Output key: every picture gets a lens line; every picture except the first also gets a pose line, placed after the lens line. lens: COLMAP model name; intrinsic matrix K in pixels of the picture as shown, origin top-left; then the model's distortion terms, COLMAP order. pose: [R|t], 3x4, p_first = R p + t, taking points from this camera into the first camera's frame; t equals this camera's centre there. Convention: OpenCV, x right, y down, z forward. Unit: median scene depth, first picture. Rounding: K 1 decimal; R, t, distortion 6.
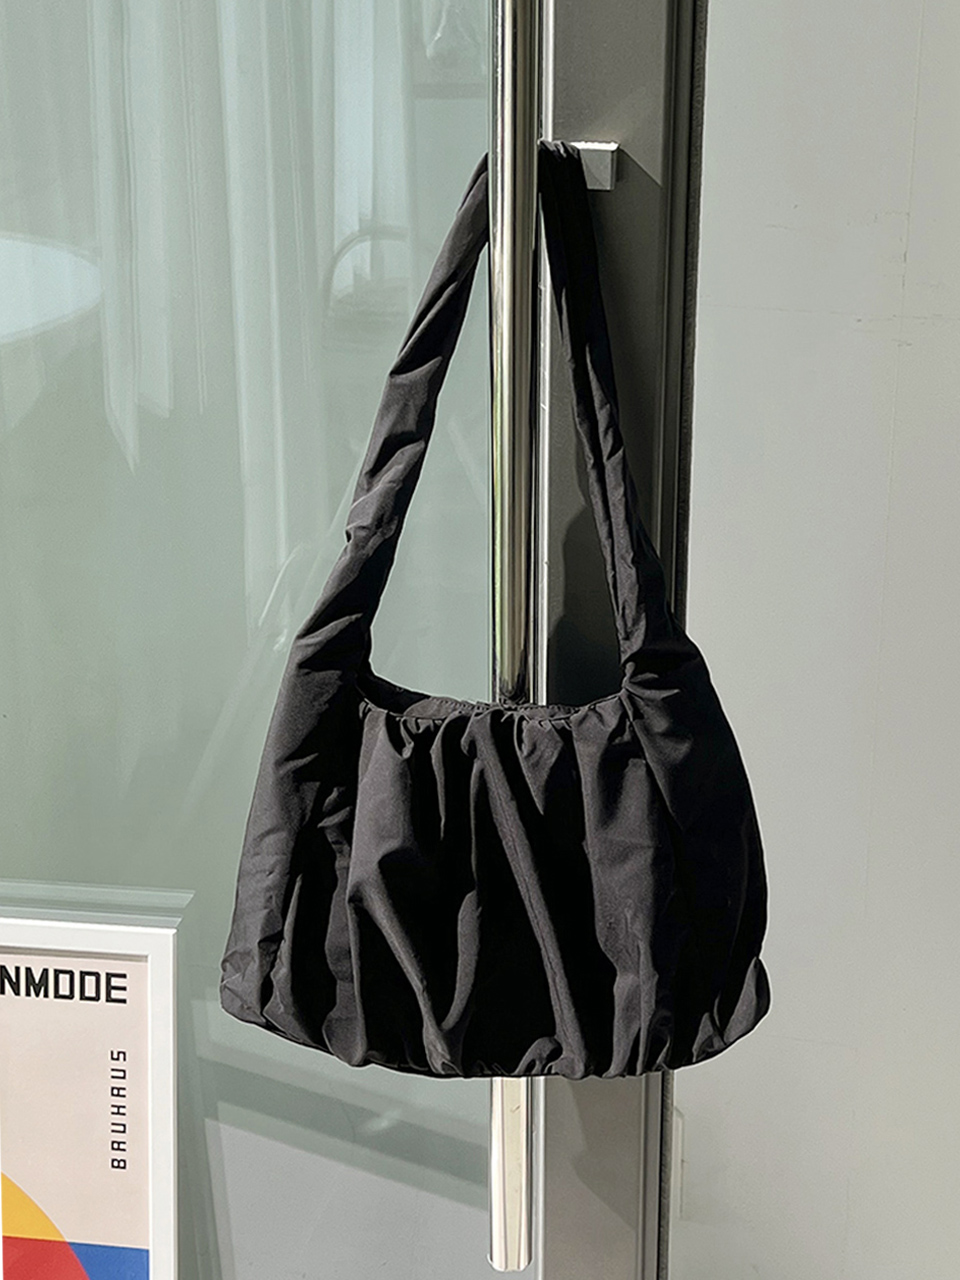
lens RADIAL K [[2427.0, 0, 479.6], [0, 2427.0, 520.3], [0, 0, 1]] dist [0.315290, -0.974074]
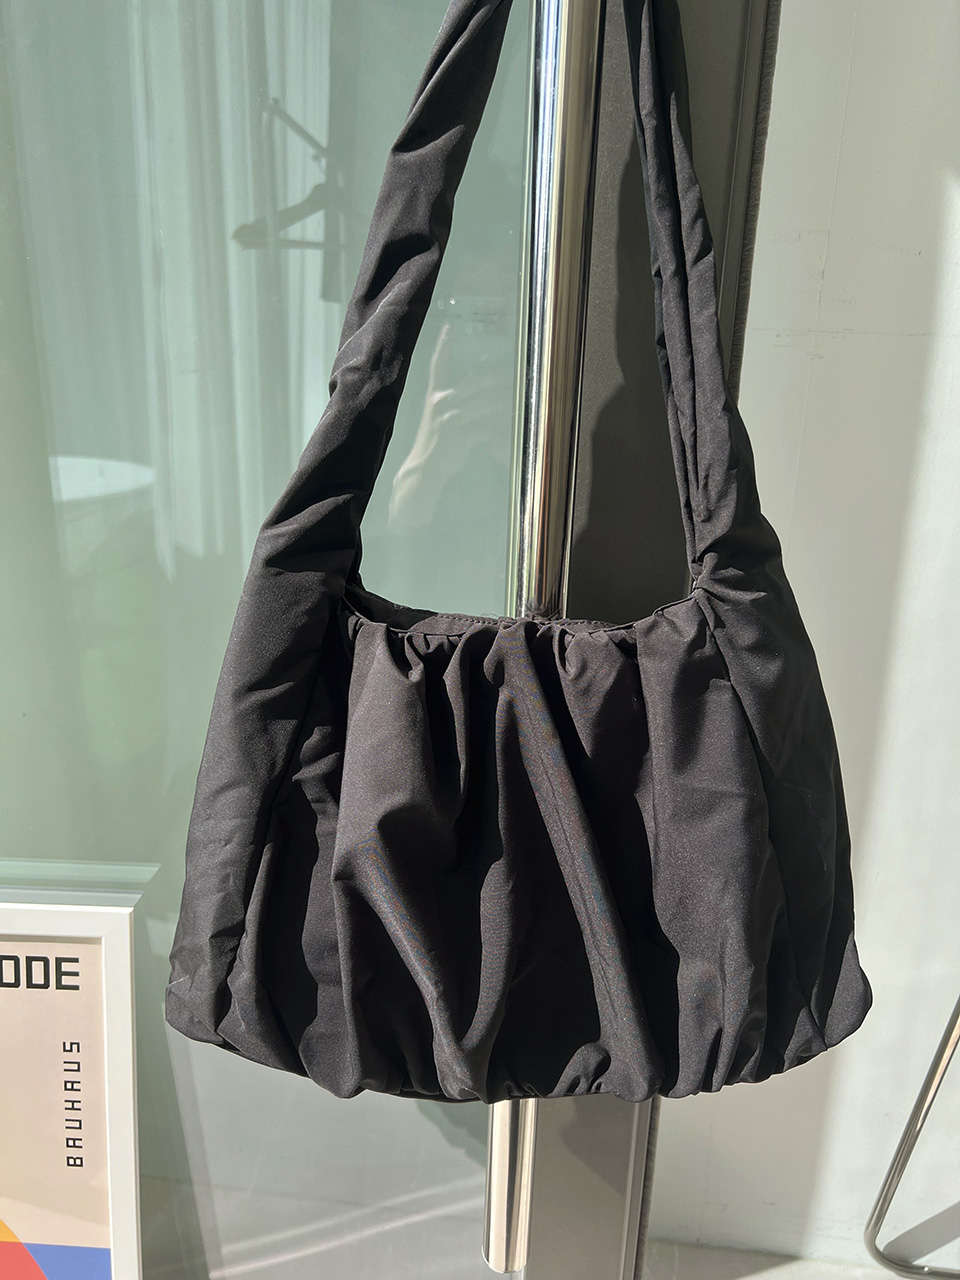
lens RADIAL K [[1012.1, 0, 494.1], [0, 1012.1, 641.1], [0, 0, 1]] dist [0.055245, -0.054840]
pose [[0.992160, -0.001841, 0.124958, -0.043967], [0.007868, 0.998828, -0.047756, 0.098855], [-0.124724, 0.048365, 0.991012, 0.684156]]
